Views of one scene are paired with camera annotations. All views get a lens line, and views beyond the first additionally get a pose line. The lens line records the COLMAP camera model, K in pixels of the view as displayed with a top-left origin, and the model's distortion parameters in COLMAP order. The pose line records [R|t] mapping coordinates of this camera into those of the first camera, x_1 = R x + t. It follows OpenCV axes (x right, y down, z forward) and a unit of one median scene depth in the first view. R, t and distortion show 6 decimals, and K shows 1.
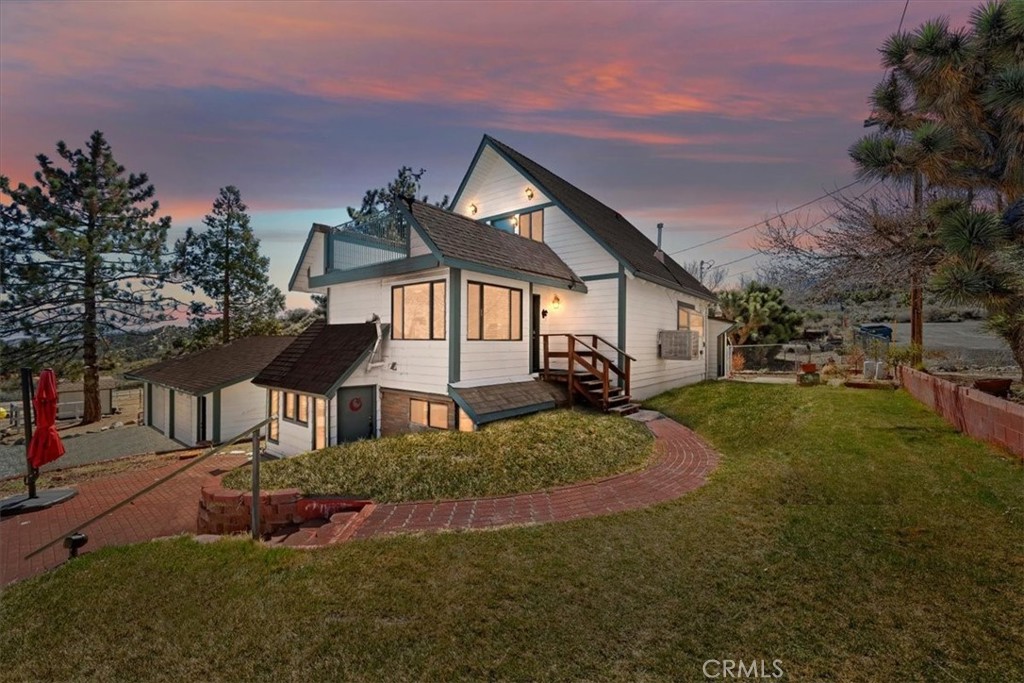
lens RADIAL K [[408.8, 0, 512.0], [0, 408.8, 341.5], [0, 0, 1]] dist [-0.001257, -0.000156]
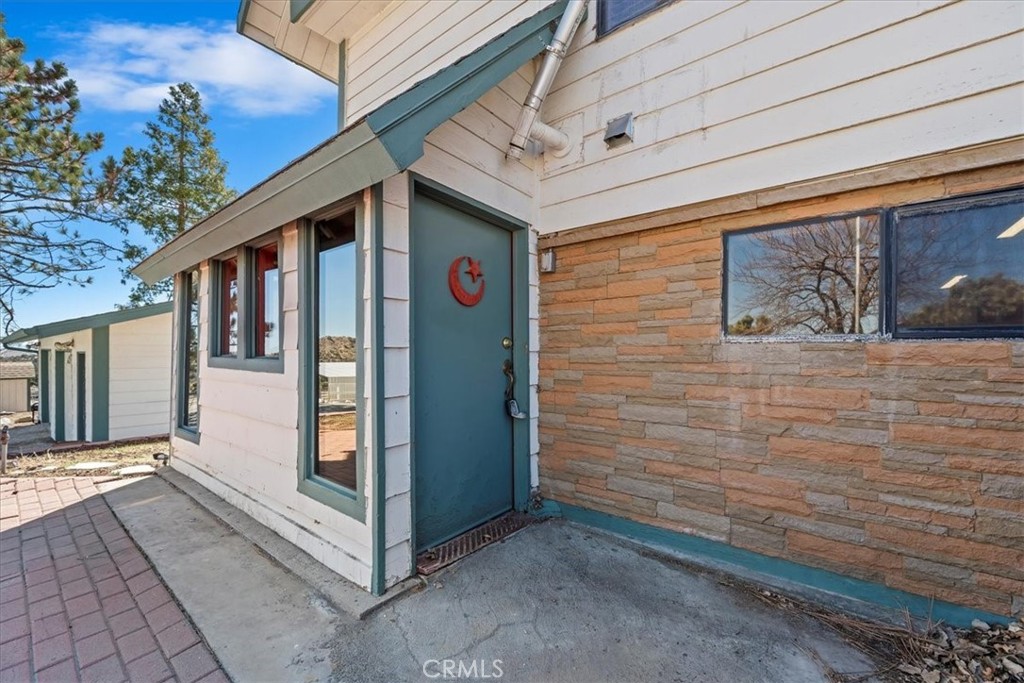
lens RADIAL K [[408.8, 0, 512.0], [0, 408.8, 341.5], [0, 0, 1]] dist [-0.001257, -0.000156]
pose [[0.999809, -0.004539, 0.019008, -0.318532], [0.004720, 0.999944, -0.009470, 0.171625], [-0.018964, 0.009558, 0.999774, 0.656269]]
